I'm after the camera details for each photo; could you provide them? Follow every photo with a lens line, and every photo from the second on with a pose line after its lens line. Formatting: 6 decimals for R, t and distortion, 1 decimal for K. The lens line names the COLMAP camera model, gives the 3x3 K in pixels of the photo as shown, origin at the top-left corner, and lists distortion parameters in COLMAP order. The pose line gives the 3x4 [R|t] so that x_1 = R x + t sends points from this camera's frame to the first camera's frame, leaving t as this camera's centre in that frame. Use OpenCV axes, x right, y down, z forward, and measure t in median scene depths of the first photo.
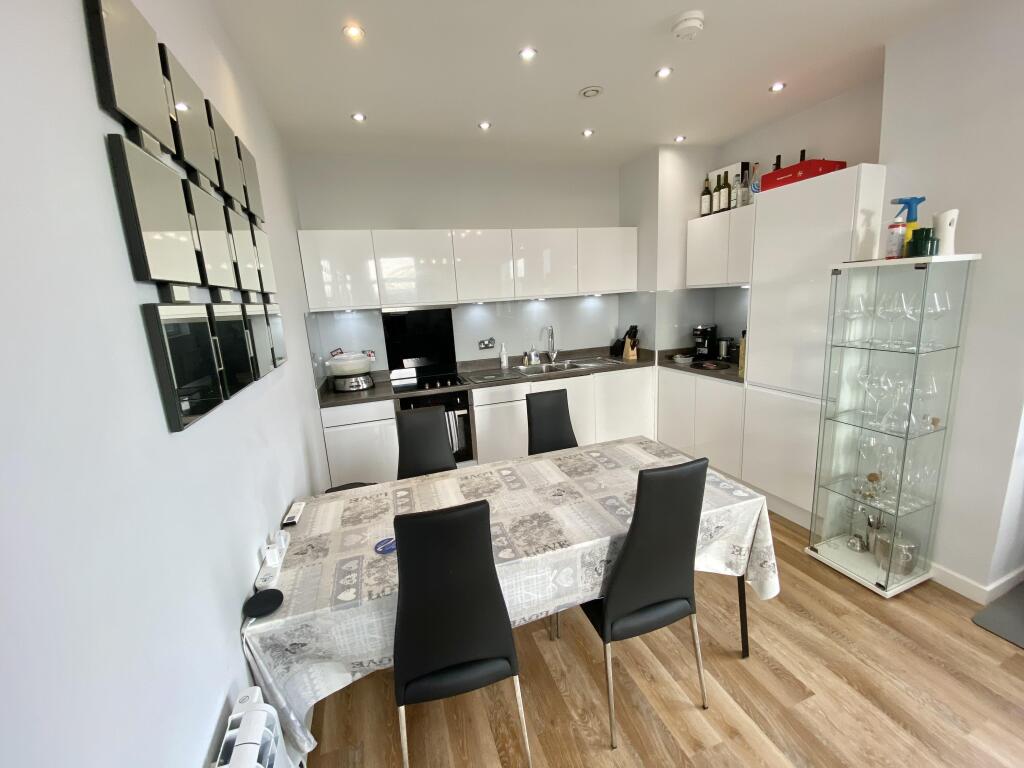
lens RADIAL K [[417.9, 0, 513.0], [0, 417.9, 384.5], [0, 0, 1]] dist [-0.009661, -0.002002]
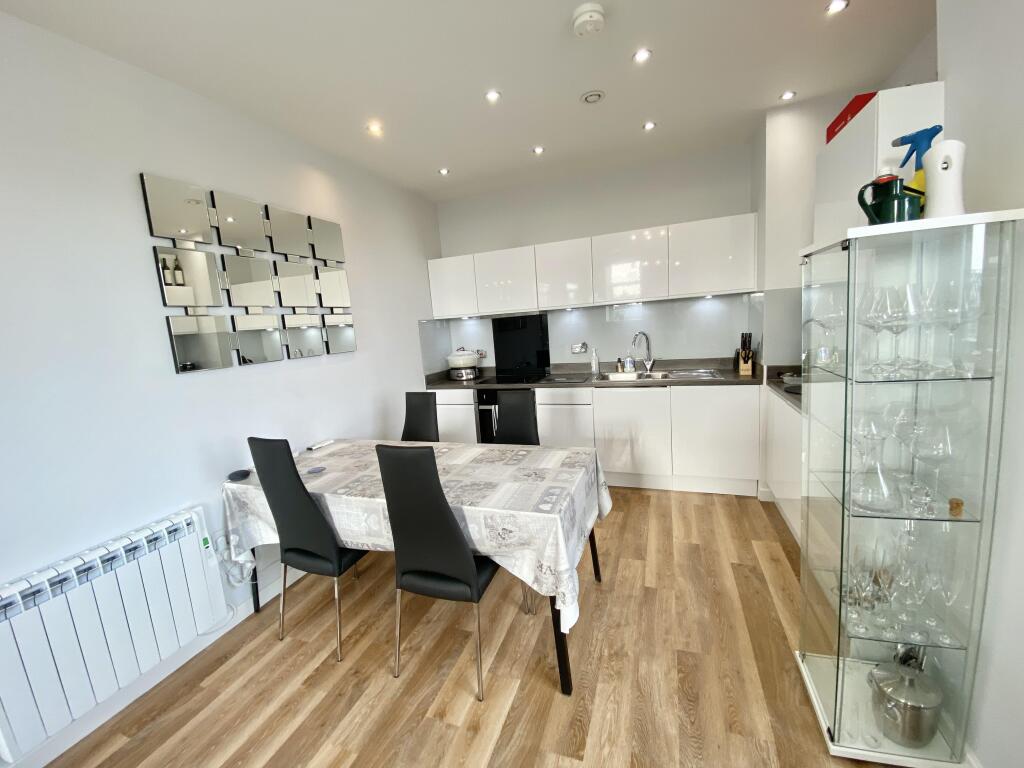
lens RADIAL K [[417.9, 0, 515.0], [0, 417.9, 383.7], [0, 0, 1]] dist [-0.009661, -0.002002]
pose [[0.783073, 0.093484, -0.614864, 0.887620], [-0.102000, 0.994556, 0.021308, -0.029086], [0.613508, 0.046031, 0.788346, 0.161467]]
